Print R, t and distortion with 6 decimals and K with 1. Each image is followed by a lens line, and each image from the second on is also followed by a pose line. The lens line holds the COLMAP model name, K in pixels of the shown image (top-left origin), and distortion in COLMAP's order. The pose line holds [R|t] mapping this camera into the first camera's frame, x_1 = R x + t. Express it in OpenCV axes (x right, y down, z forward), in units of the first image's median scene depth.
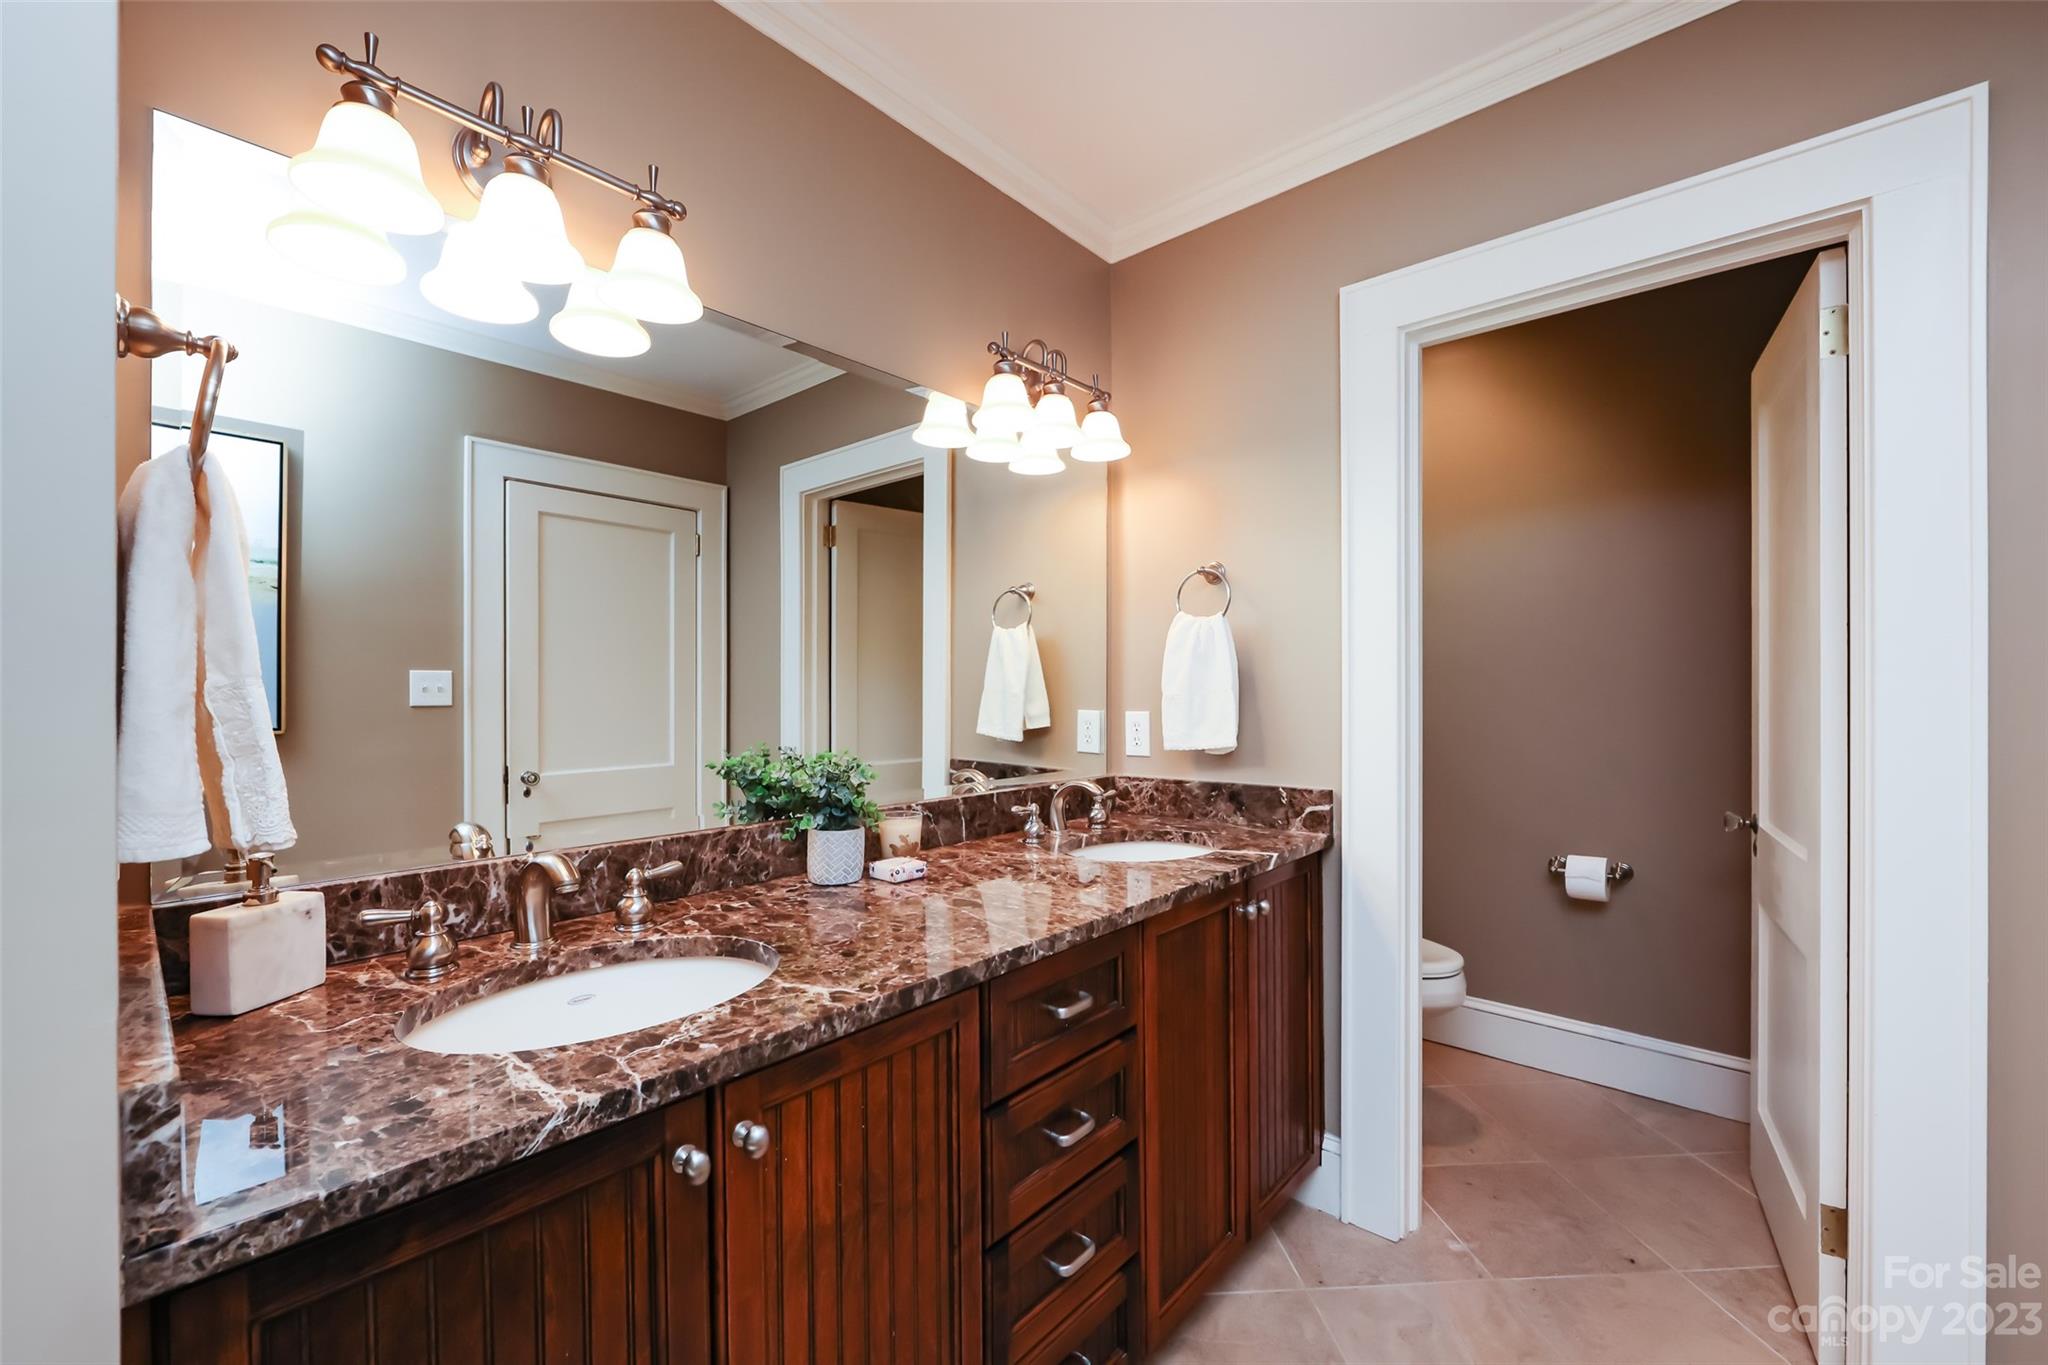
lens RADIAL K [[822.0, 0, 1021.7], [0, 822.0, 687.9], [0, 0, 1]] dist [-0.014680, 0.002384]
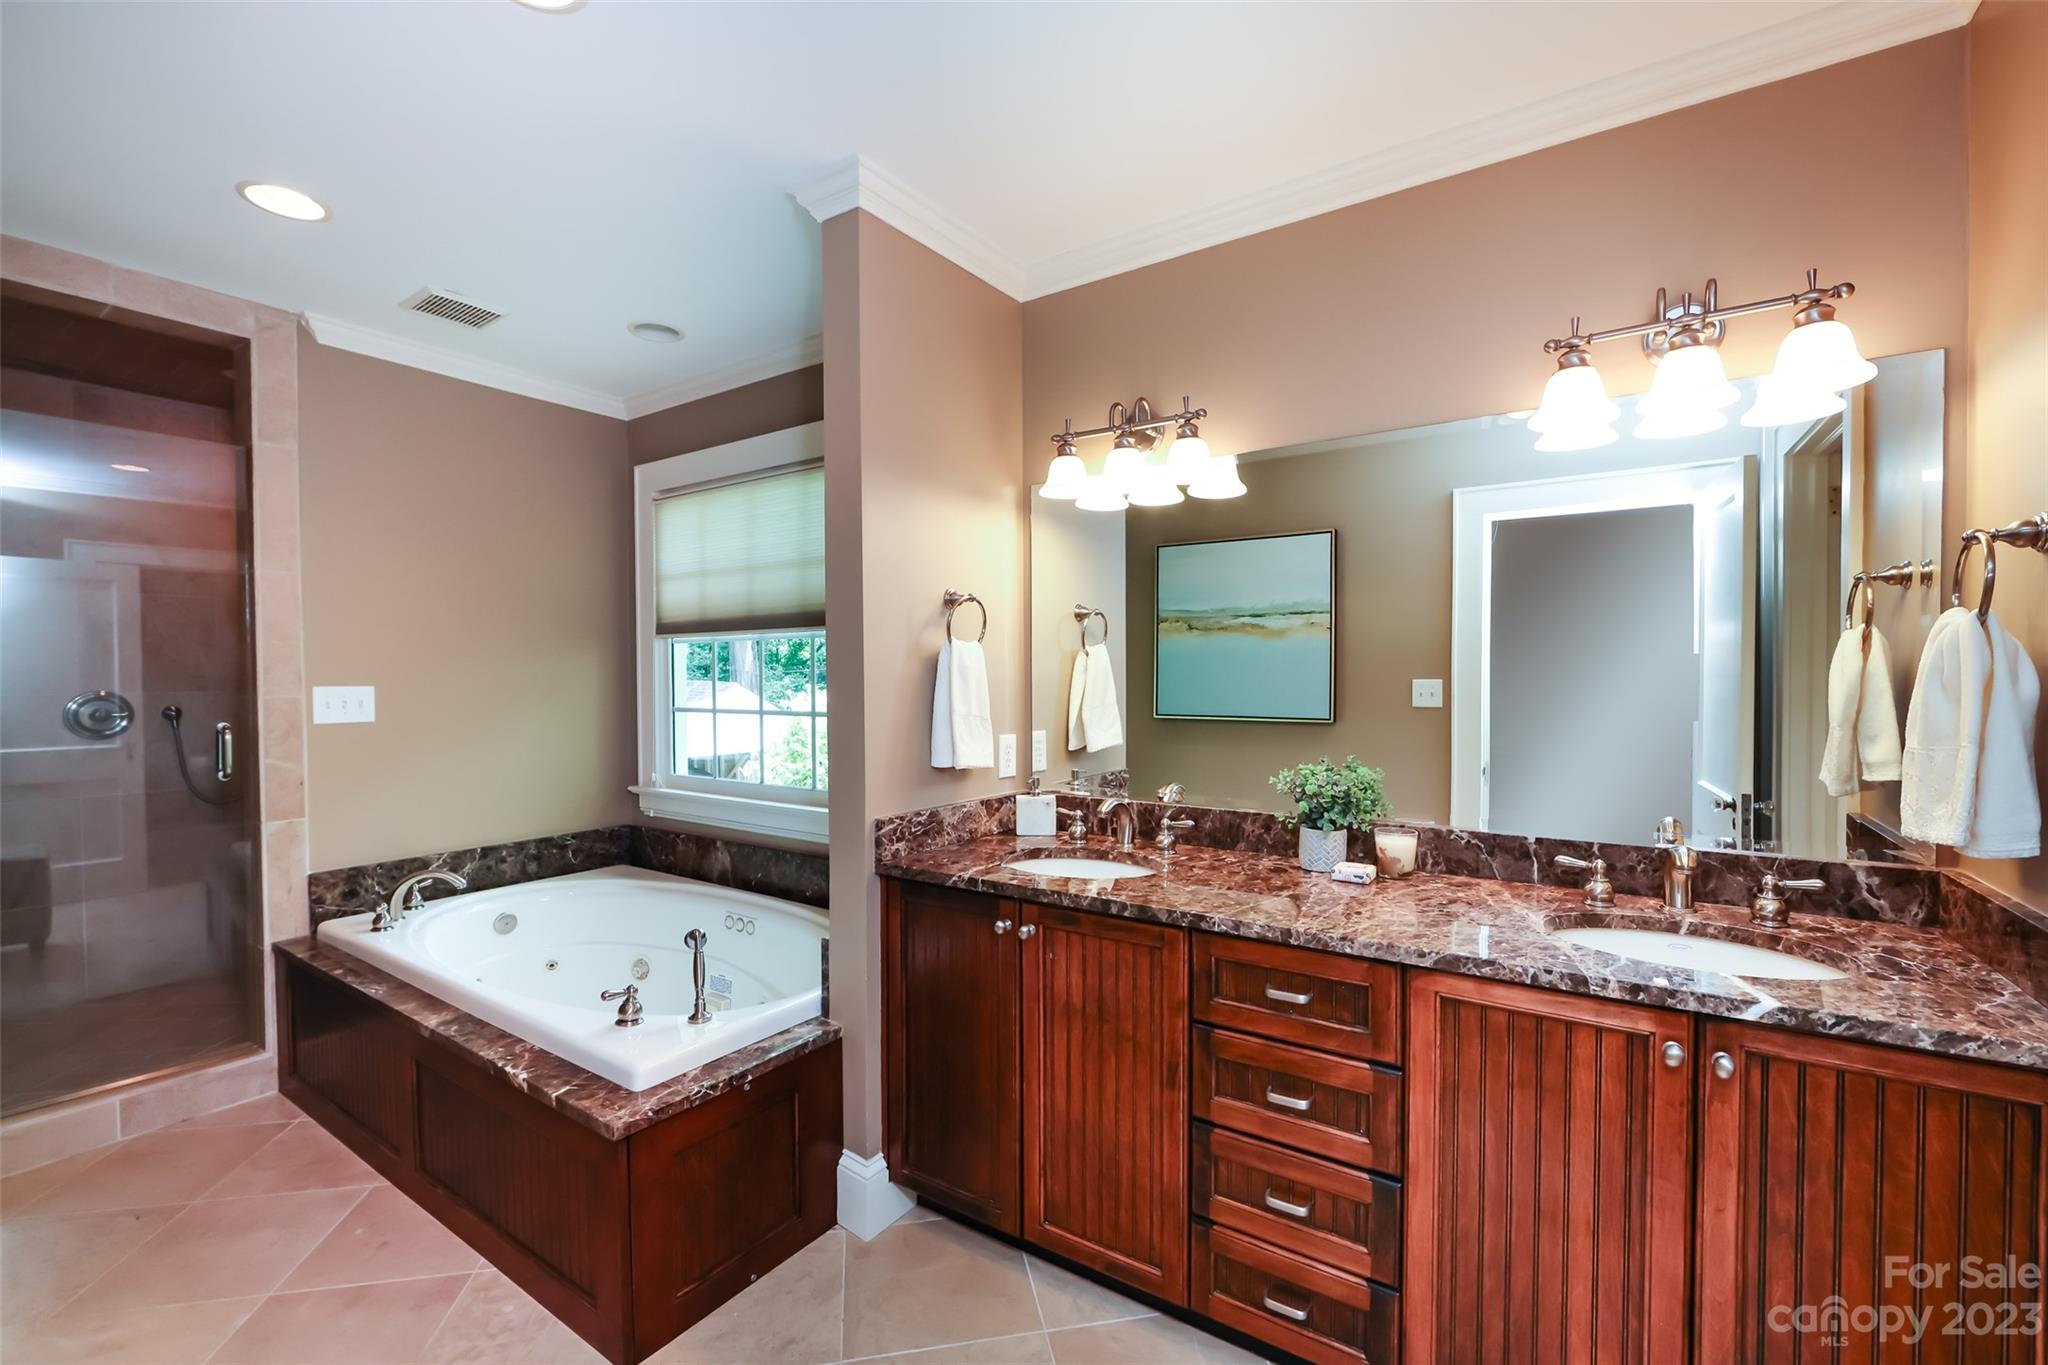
lens RADIAL K [[822.0, 0, 1022.9], [0, 822.0, 687.3], [0, 0, 1]] dist [-0.014680, 0.002384]
pose [[0.153828, 0.016201, -0.987965, 1.292177], [0.003139, 0.999853, 0.016885, -0.094370], [0.988093, -0.005699, 0.153754, 0.471796]]
